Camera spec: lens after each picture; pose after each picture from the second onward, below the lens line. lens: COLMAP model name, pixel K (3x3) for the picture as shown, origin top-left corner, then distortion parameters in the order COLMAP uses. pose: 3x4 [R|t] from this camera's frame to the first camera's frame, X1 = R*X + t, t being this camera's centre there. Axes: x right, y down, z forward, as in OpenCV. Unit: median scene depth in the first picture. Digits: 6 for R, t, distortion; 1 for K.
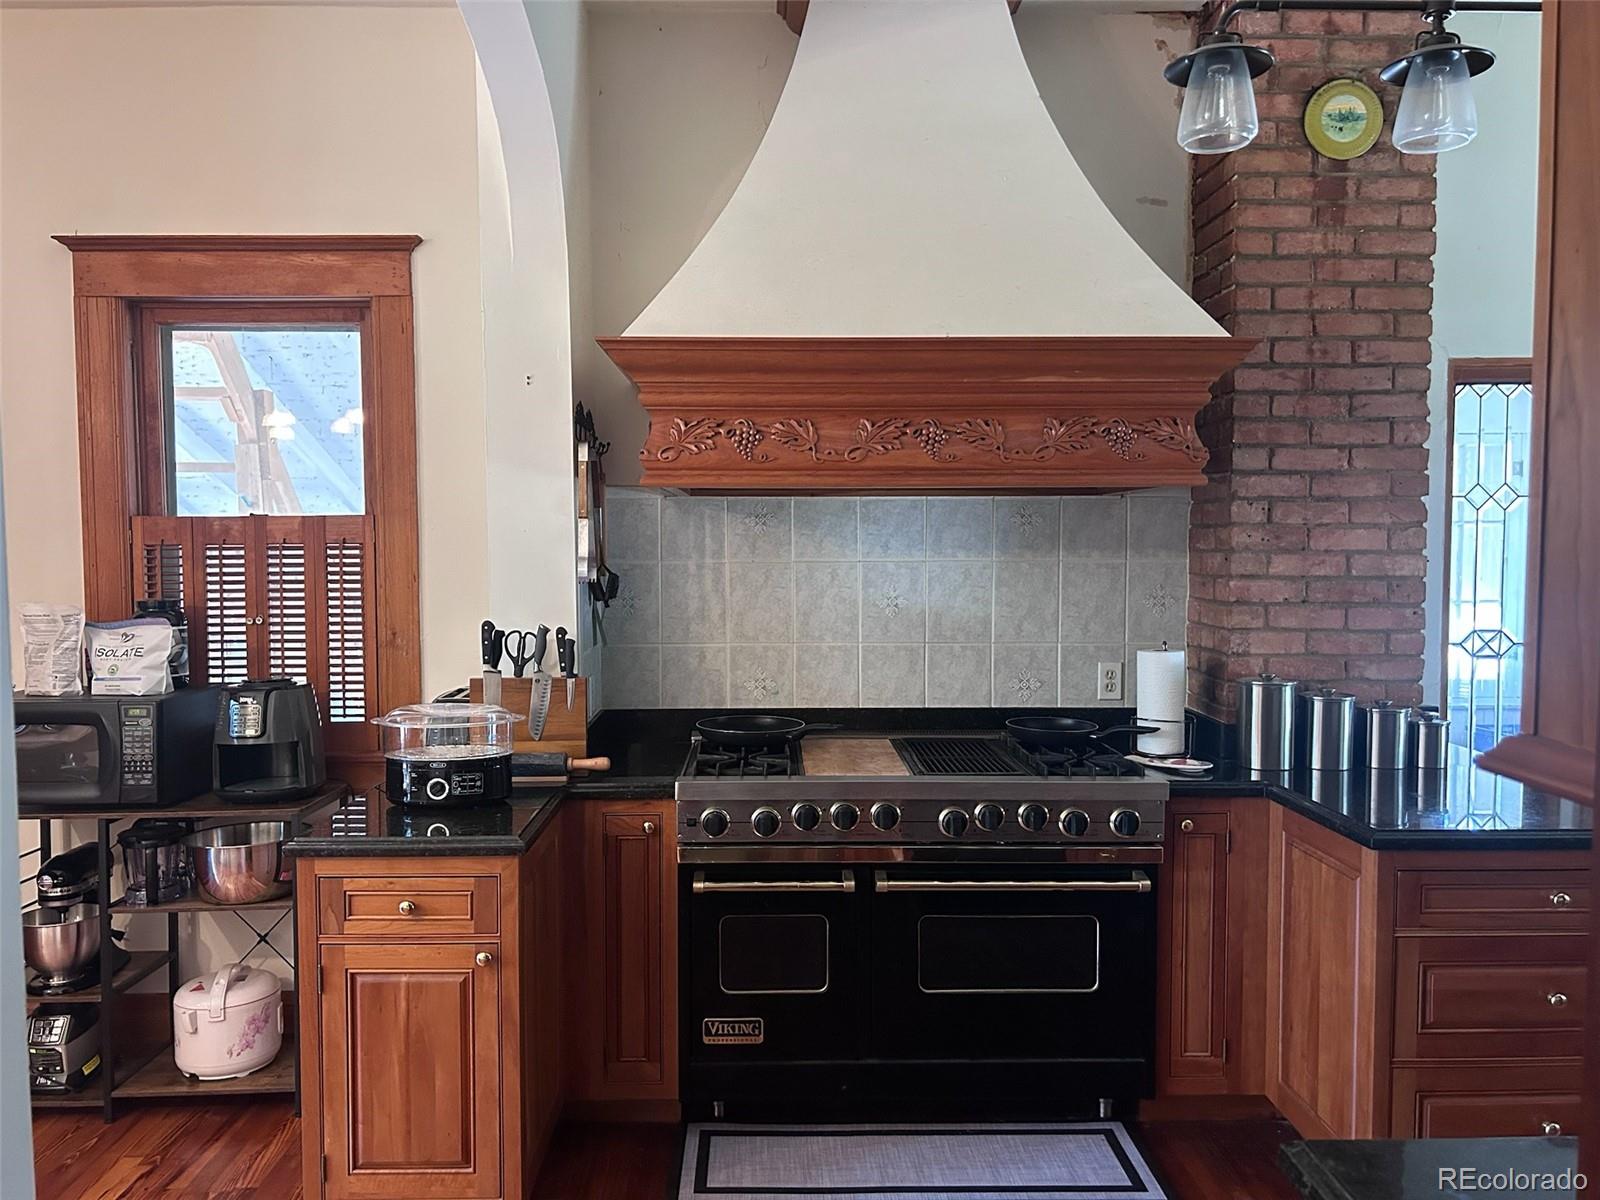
lens RADIAL K [[1193.4, 0, 798.4], [0, 1193.4, 599.7], [0, 0, 1]] dist [0.044553, -0.012652]
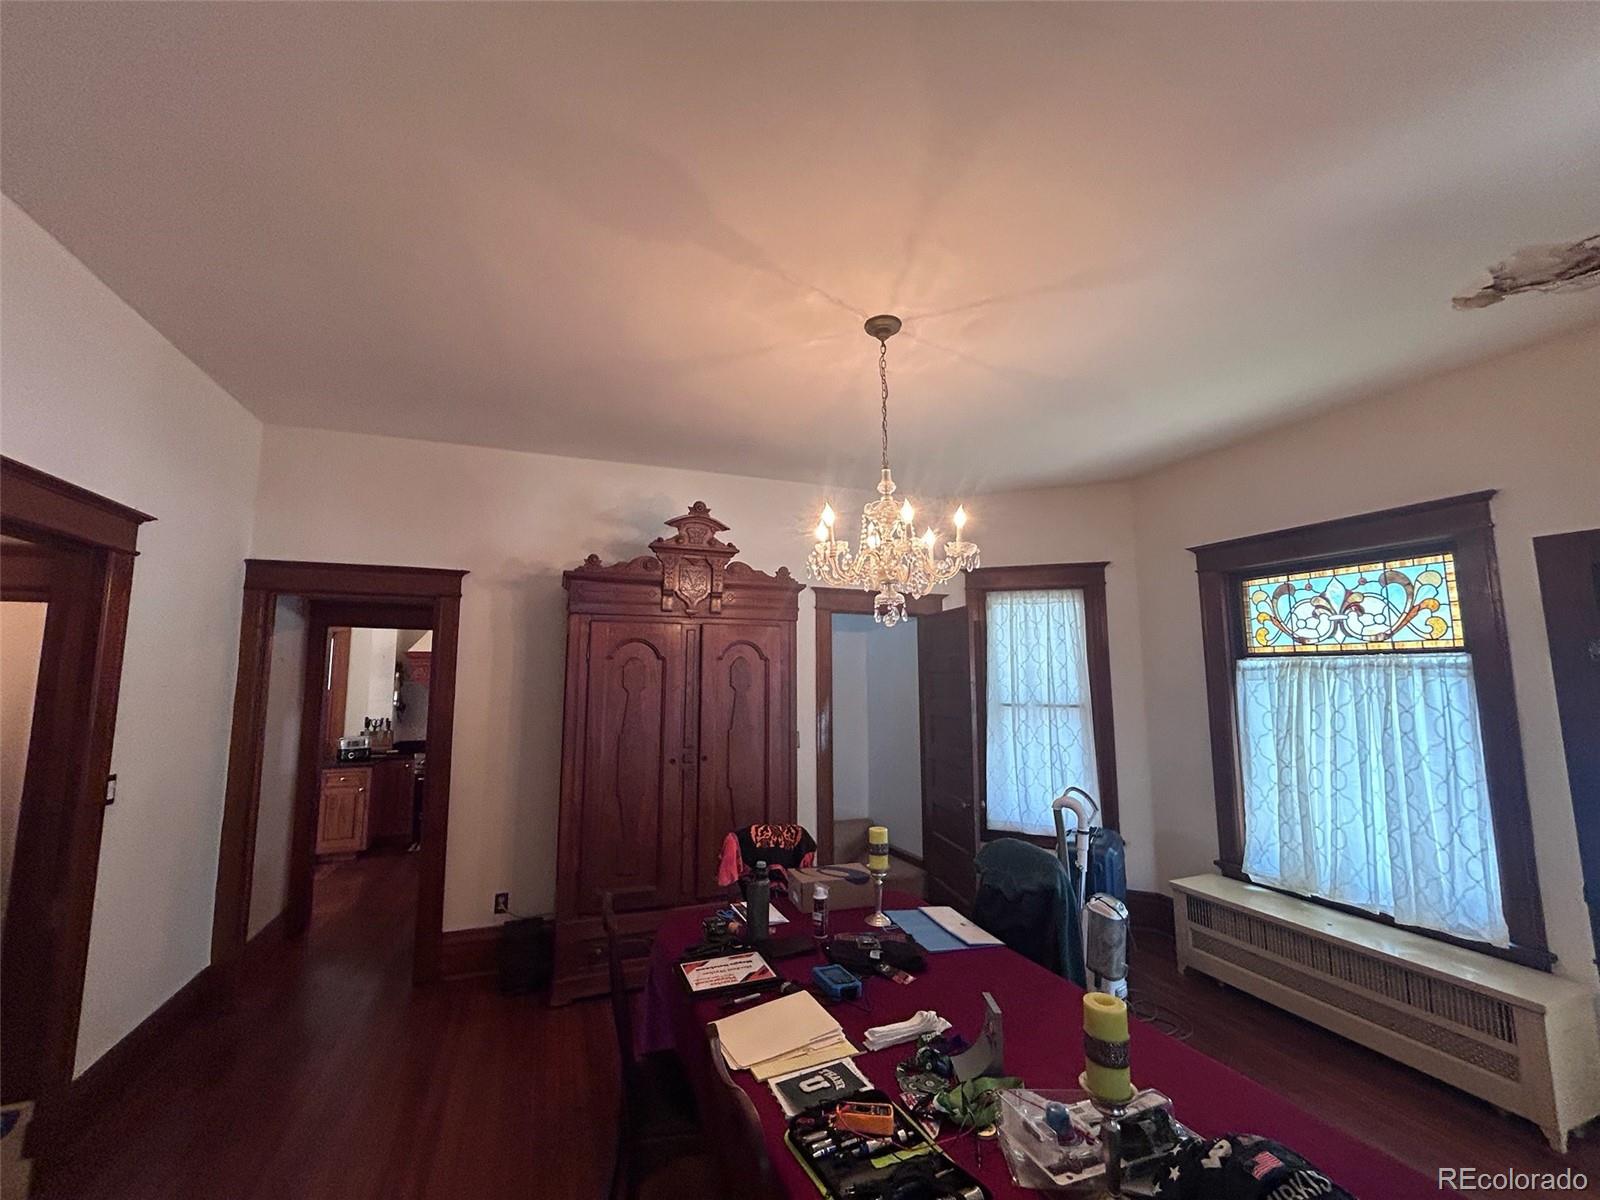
lens RADIAL K [[647.9, 0, 802.0], [0, 647.9, 604.0], [0, 0, 1]] dist [-0.003357, -0.000069]
pose [[0.937407, 0.034964, 0.346475, 0.332325], [0.026605, 0.984848, -0.171368, 0.054626], [-0.347217, 0.169859, 0.922273, -1.517037]]
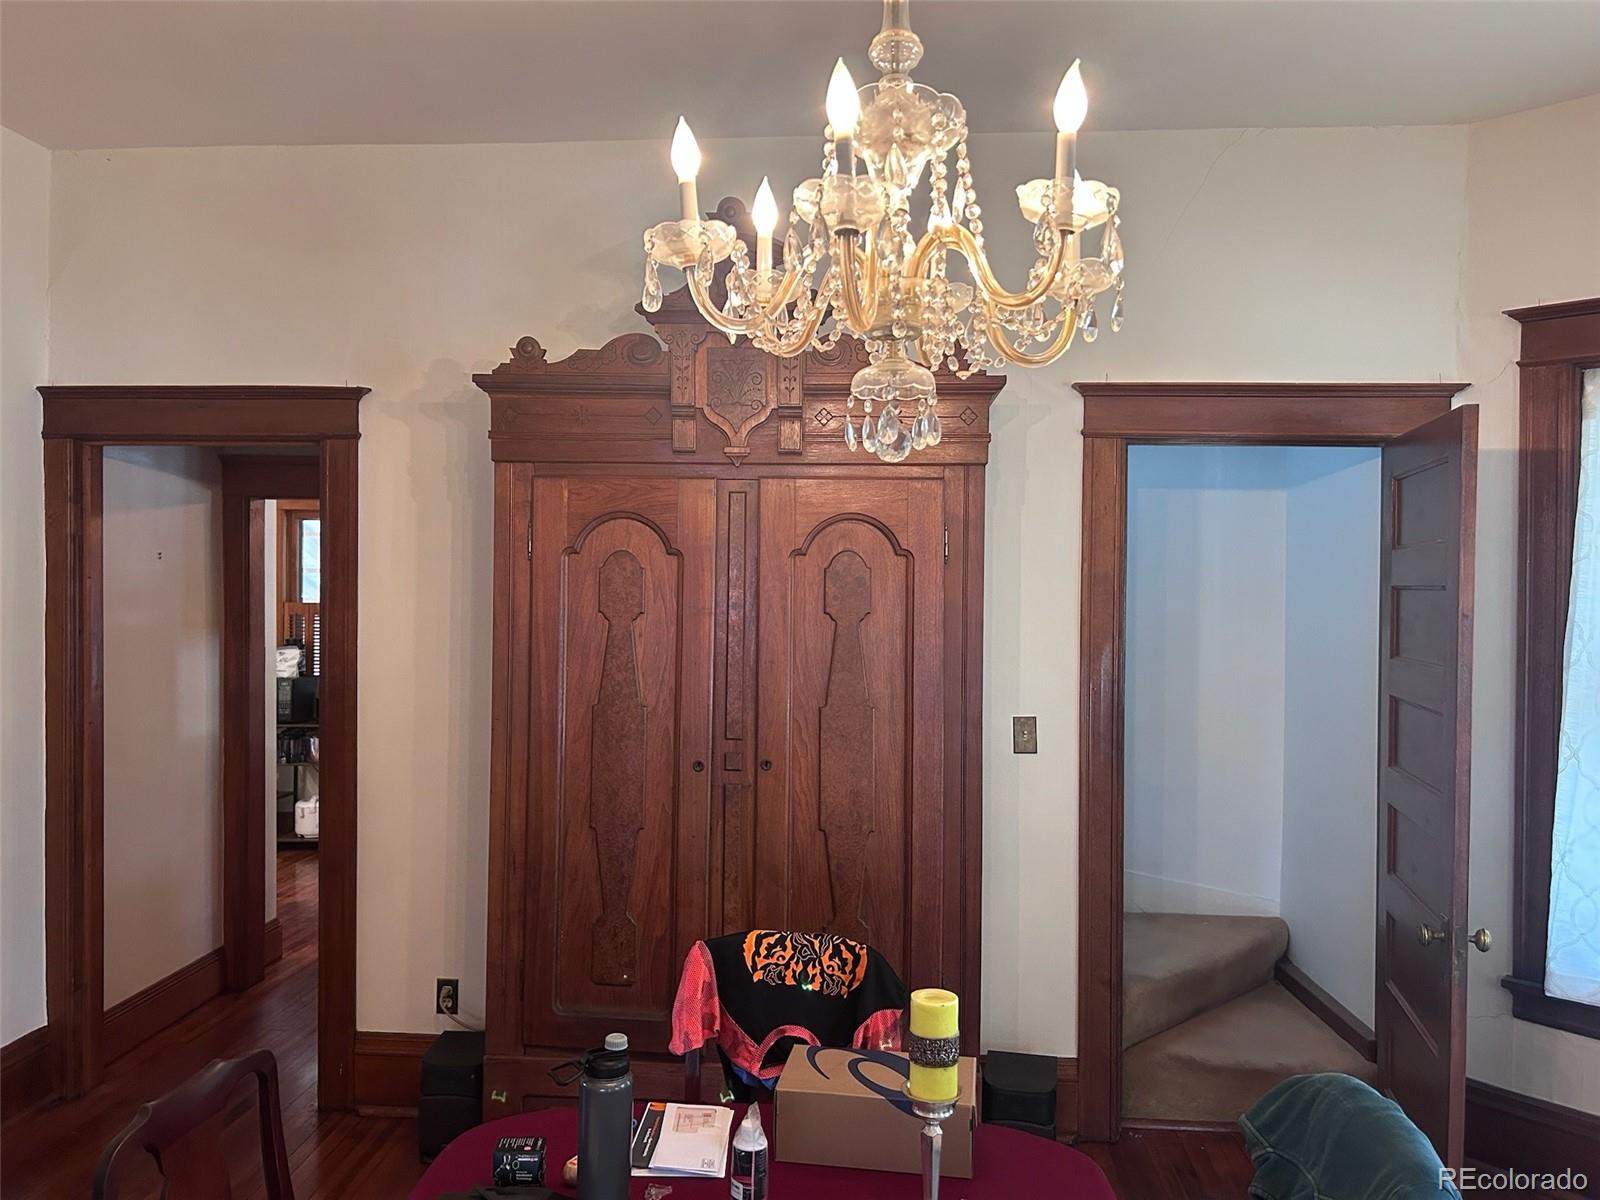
lens RADIAL K [[1193.4, 0, 803.5], [0, 1193.4, 599.5], [0, 0, 1]] dist [0.044553, -0.012652]
pose [[0.996745, 0.008182, -0.080207, 0.690167], [-0.012408, 0.998552, -0.052340, 0.036732], [0.079662, 0.053165, 0.995403, -1.342697]]
